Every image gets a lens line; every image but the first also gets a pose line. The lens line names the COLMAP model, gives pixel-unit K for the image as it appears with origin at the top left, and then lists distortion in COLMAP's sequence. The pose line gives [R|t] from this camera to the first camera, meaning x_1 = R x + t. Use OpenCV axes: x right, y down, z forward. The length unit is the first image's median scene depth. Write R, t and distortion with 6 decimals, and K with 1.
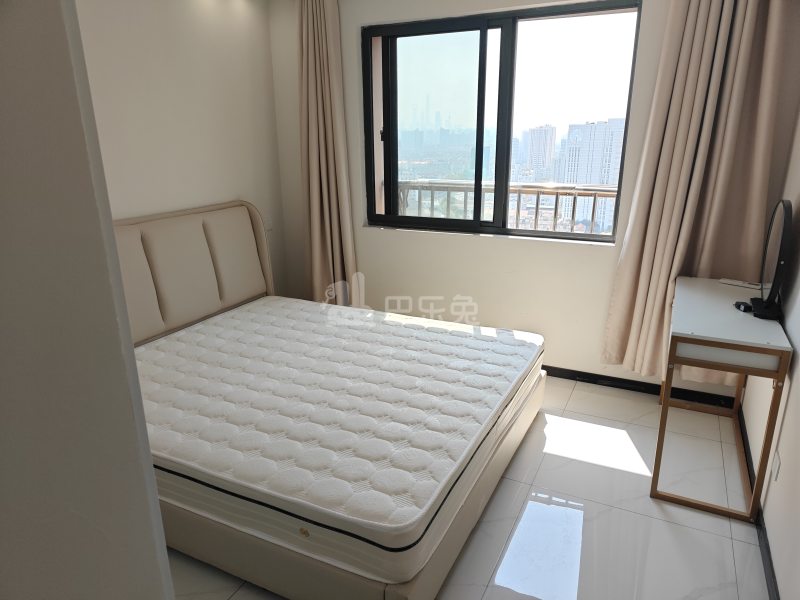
lens RADIAL K [[554.5, 0, 400.0], [0, 554.5, 300.0], [0, 0, 1]] dist [0.026813, -0.003362]
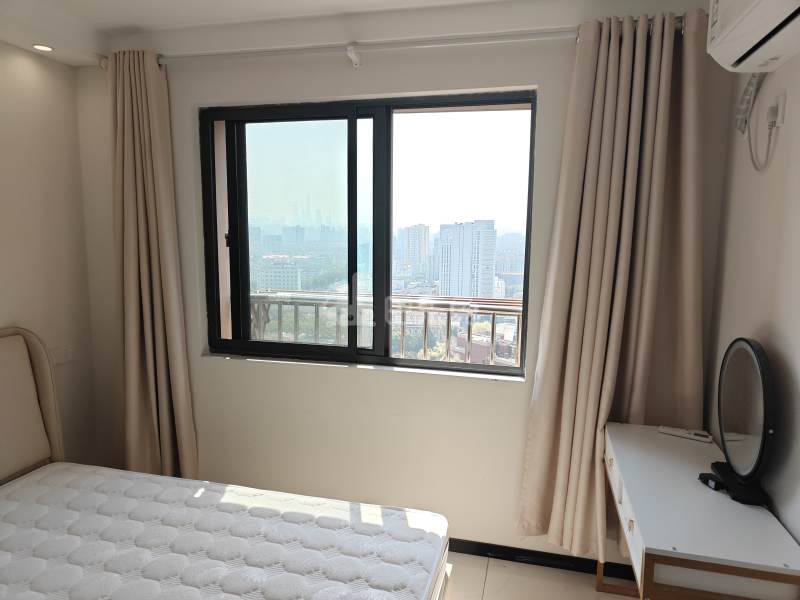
lens RADIAL K [[551.1, 0, 400.5], [0, 551.1, 297.2], [0, 0, 1]] dist [0.006868, -0.000701]
pose [[0.977680, -0.008286, 0.209938, 0.045441], [0.043666, 0.985417, -0.164460, -0.086747], [-0.205513, 0.169956, 0.963784, 0.240836]]
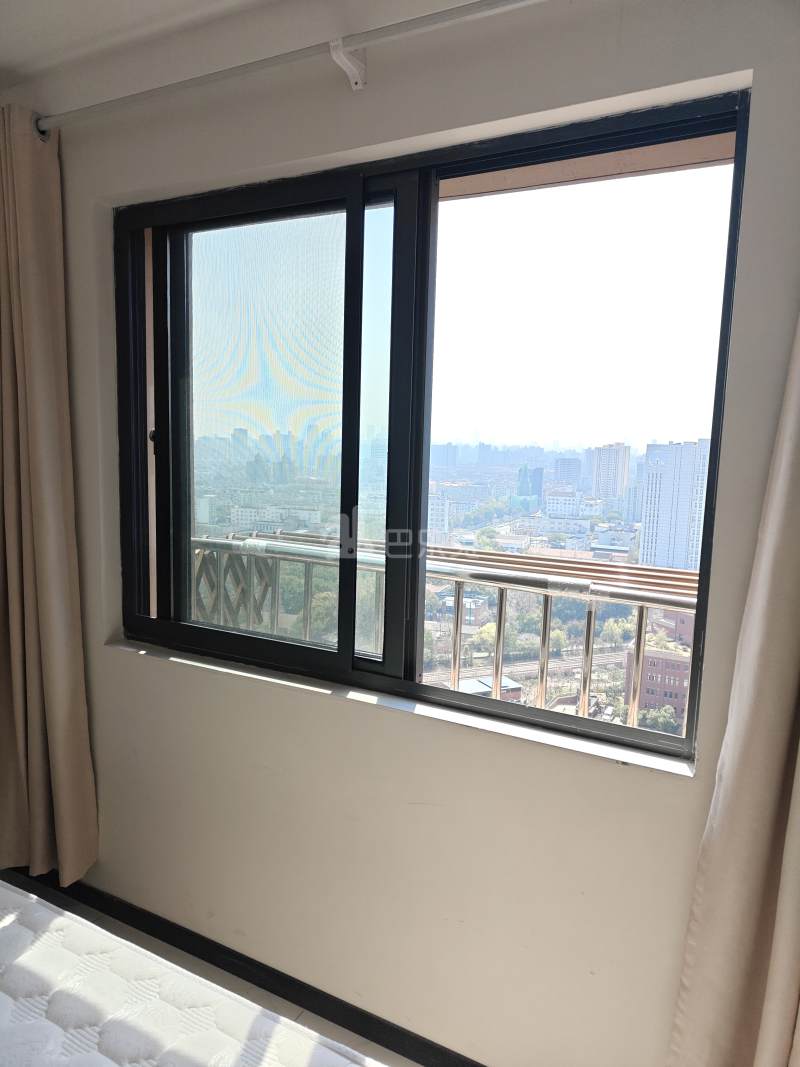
lens RADIAL K [[735.1, 0, 401.9], [0, 735.1, 530.7], [0, 0, 1]] dist [0.006868, -0.000701]
pose [[0.998682, 0.038447, -0.033987, 0.203115], [-0.043842, 0.983461, -0.175736, -0.146521], [0.026668, 0.176994, 0.983850, 0.490219]]
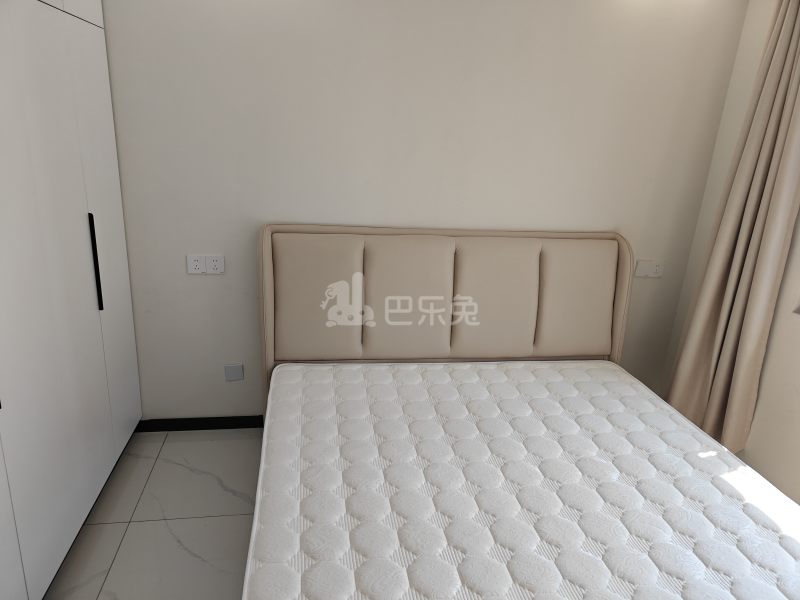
lens RADIAL K [[554.5, 0, 400.0], [0, 554.5, 300.0], [0, 0, 1]] dist [0.026813, -0.003362]
pose [[0.588305, 0.287838, -0.755676, 0.159114], [-0.296019, 0.946296, 0.129990, -0.111059], [0.752509, 0.147220, 0.641916, 0.318895]]
